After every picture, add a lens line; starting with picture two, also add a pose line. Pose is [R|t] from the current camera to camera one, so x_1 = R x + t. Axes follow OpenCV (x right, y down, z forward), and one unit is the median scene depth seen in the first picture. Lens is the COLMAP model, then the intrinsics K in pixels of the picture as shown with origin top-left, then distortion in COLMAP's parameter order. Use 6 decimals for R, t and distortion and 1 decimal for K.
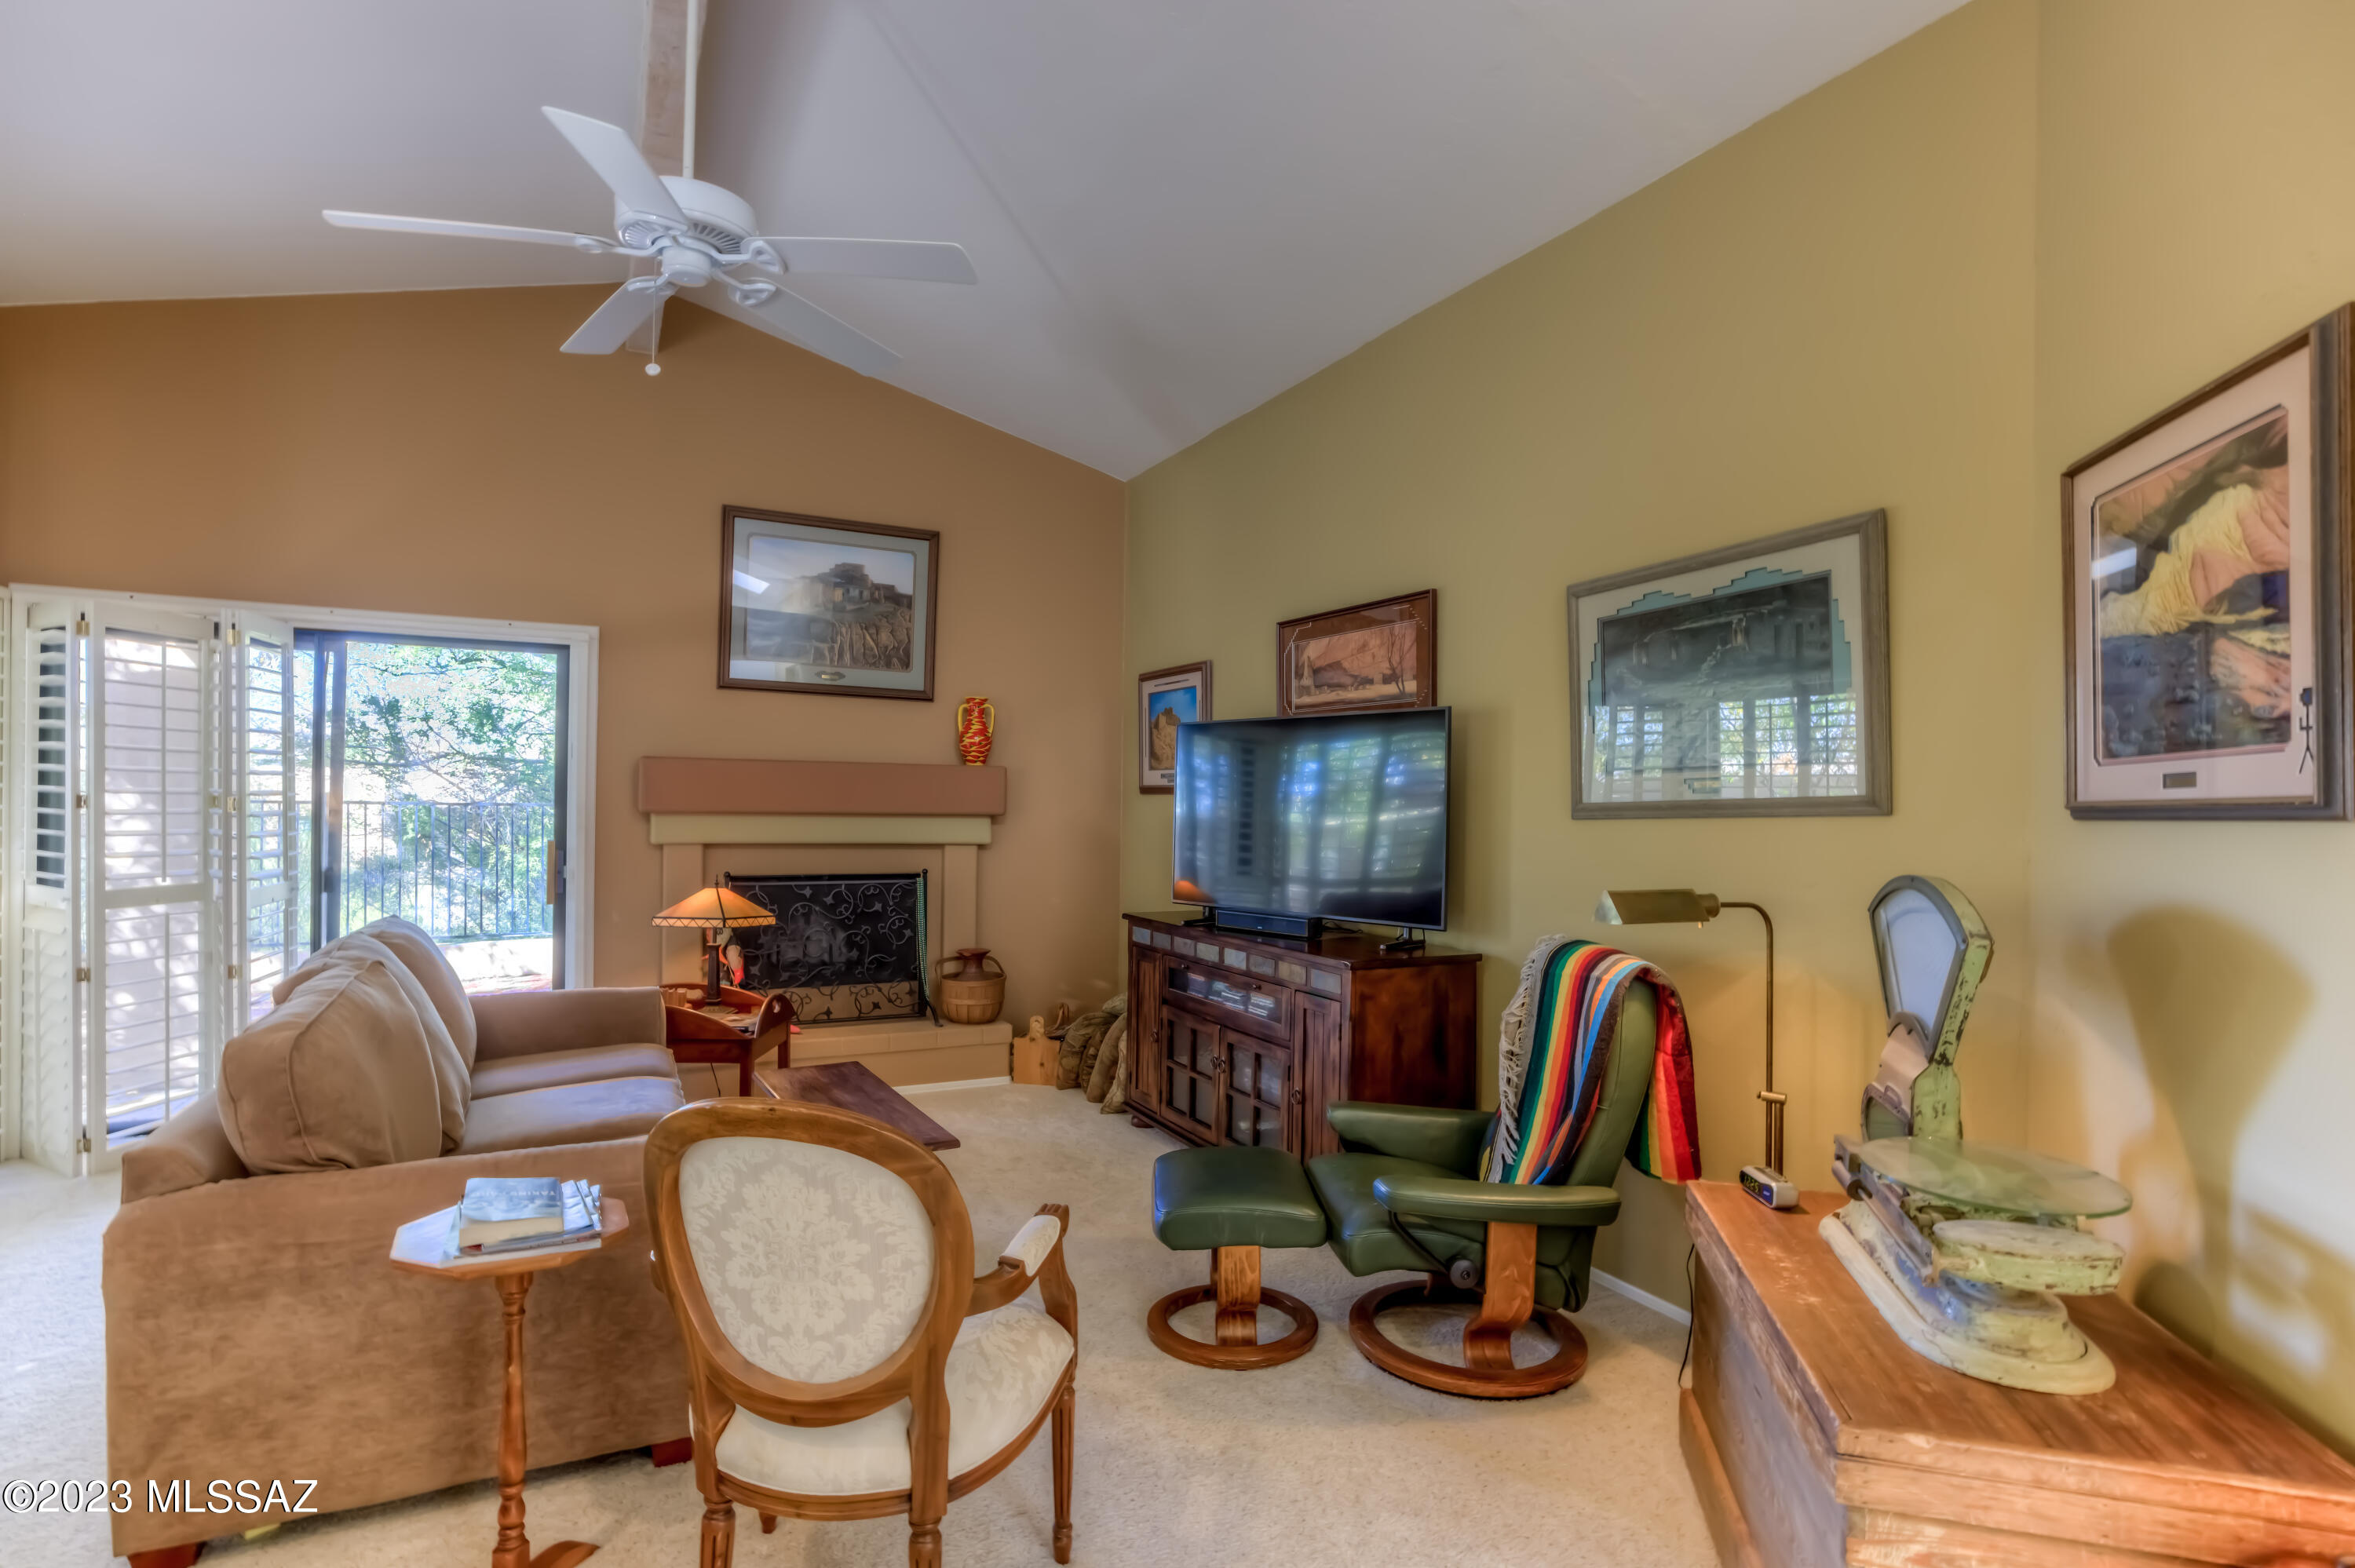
lens RADIAL K [[1173.0, 0, 1197.6], [0, 1173.0, 806.4], [0, 0, 1]] dist [-0.039044, 0.020107]
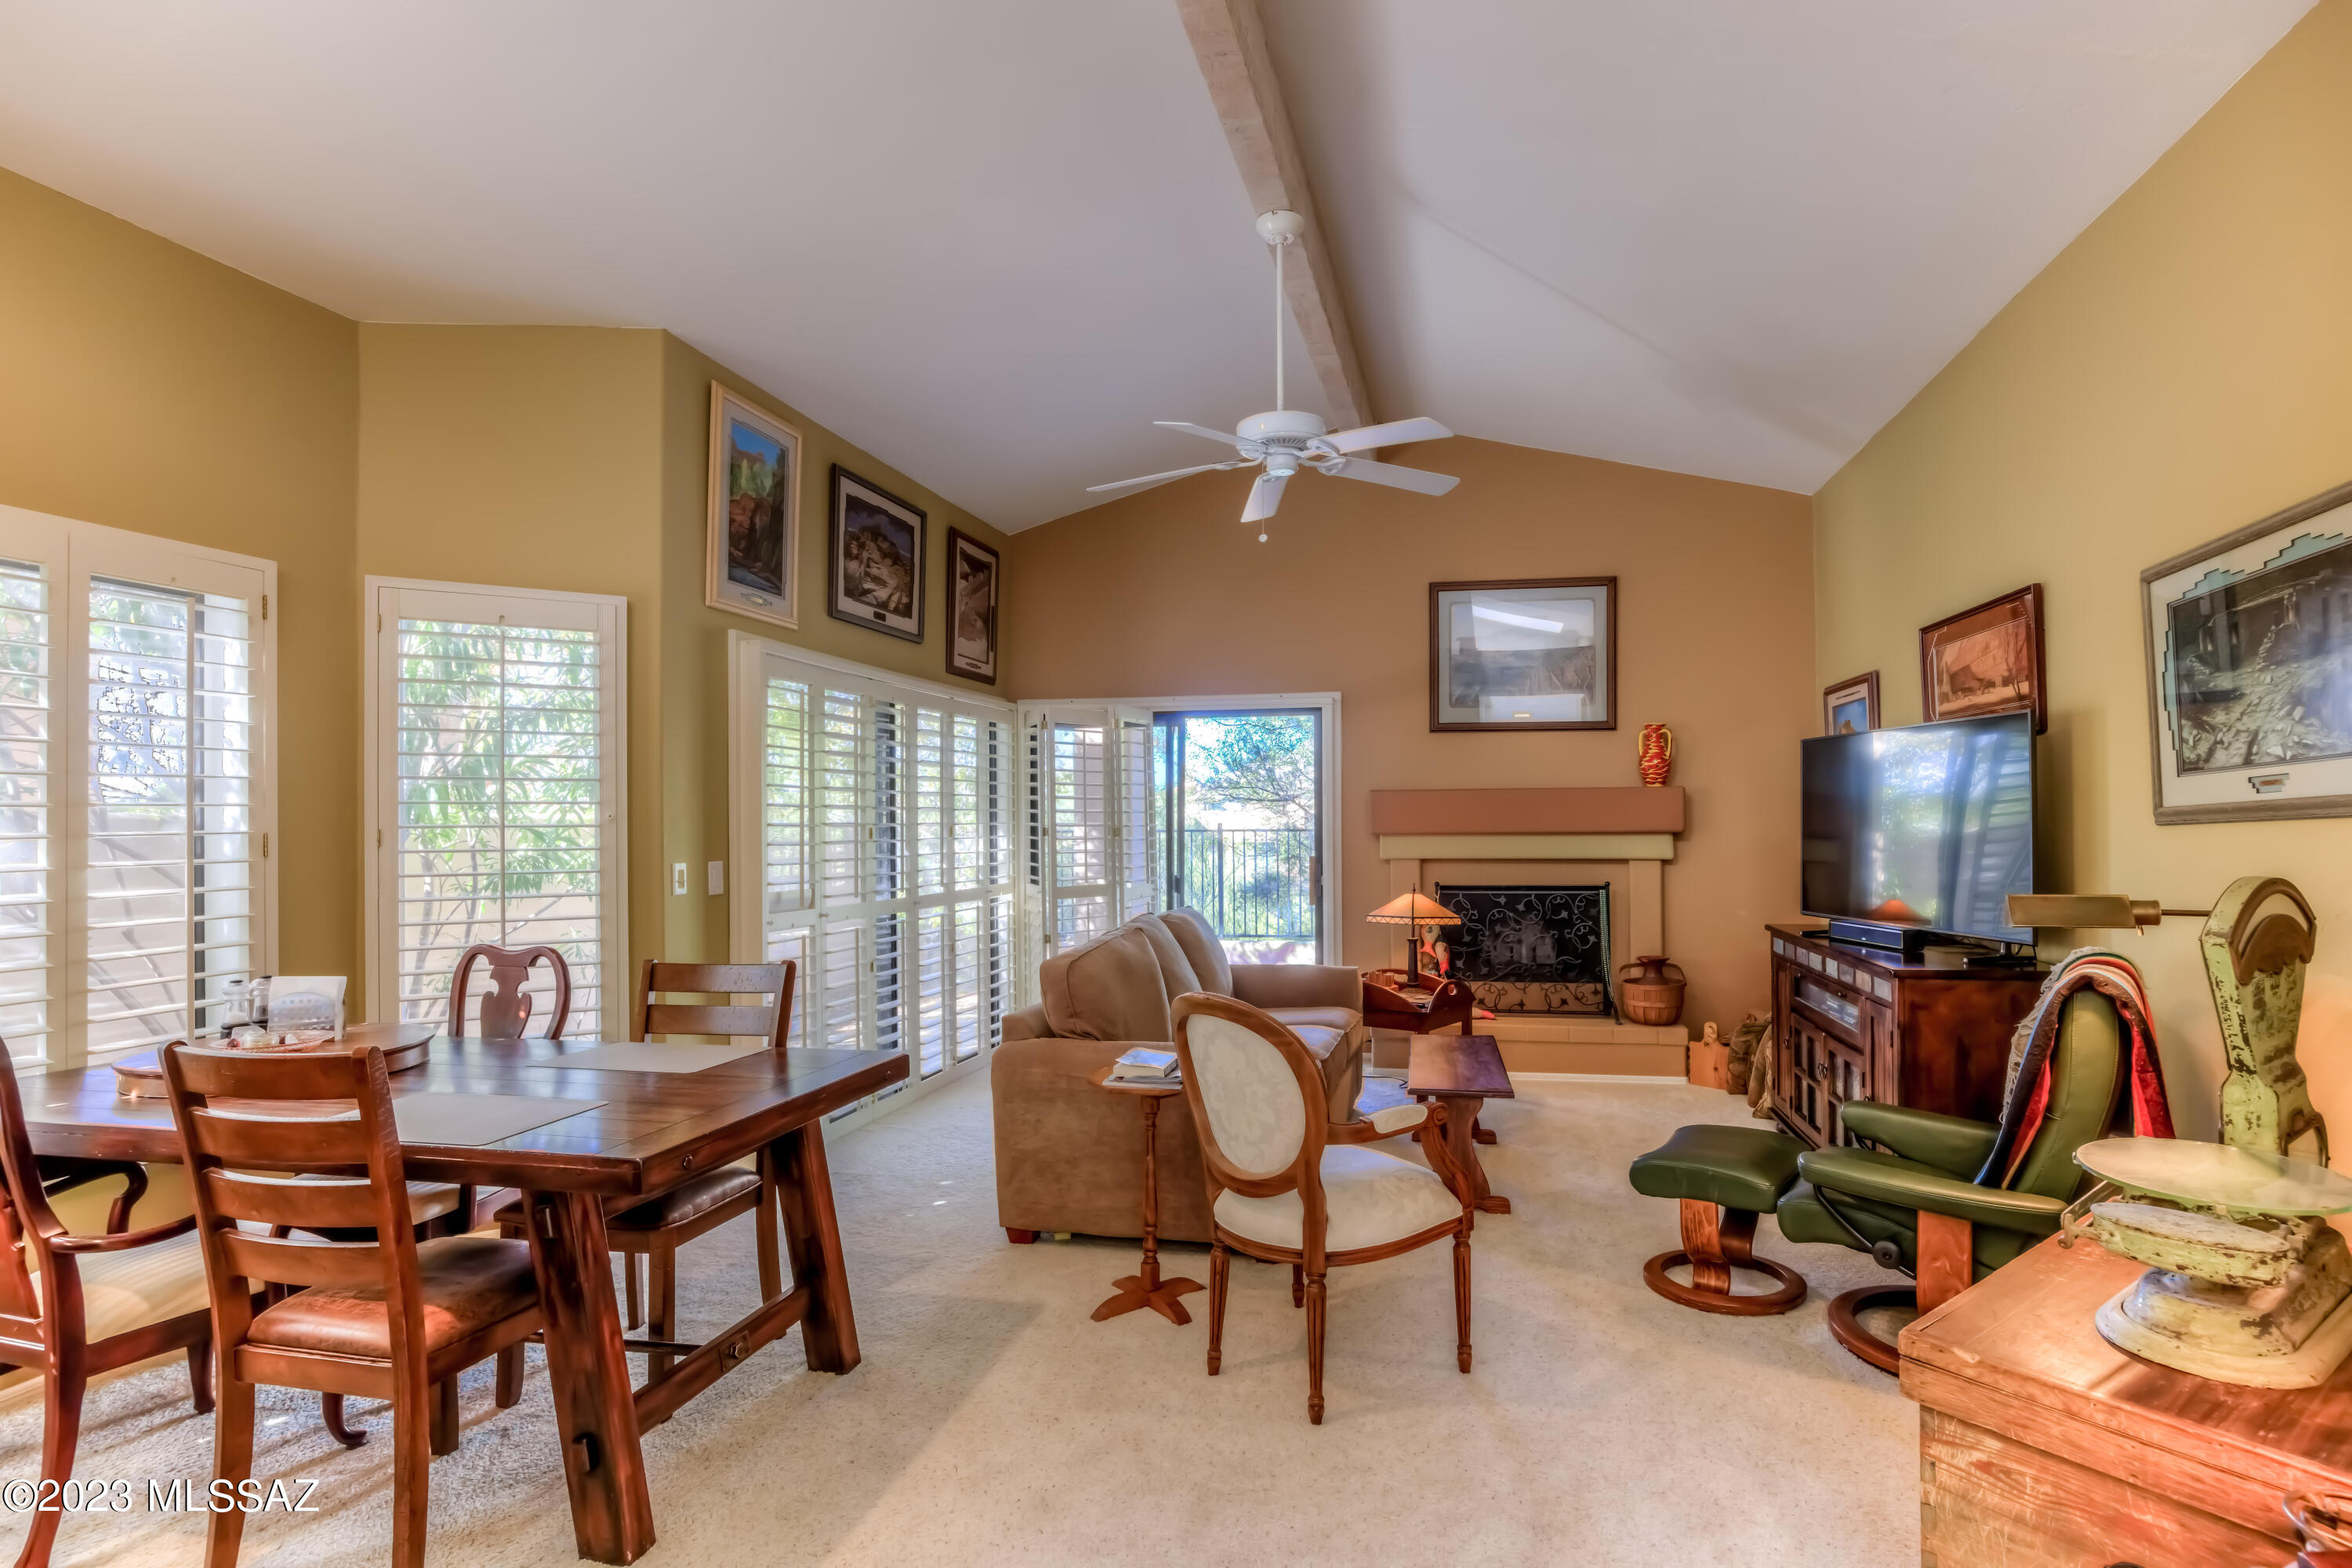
lens RADIAL K [[1211.8, 0, 1258.7], [0, 1211.8, 814.8], [0, 0, 1]] dist [-0.043845, 0.025507]
pose [[0.783279, -0.024114, -0.621202, 0.323350], [0.016732, 0.999703, -0.017709, 0.006882], [0.621445, 0.003477, 0.783450, -0.148103]]
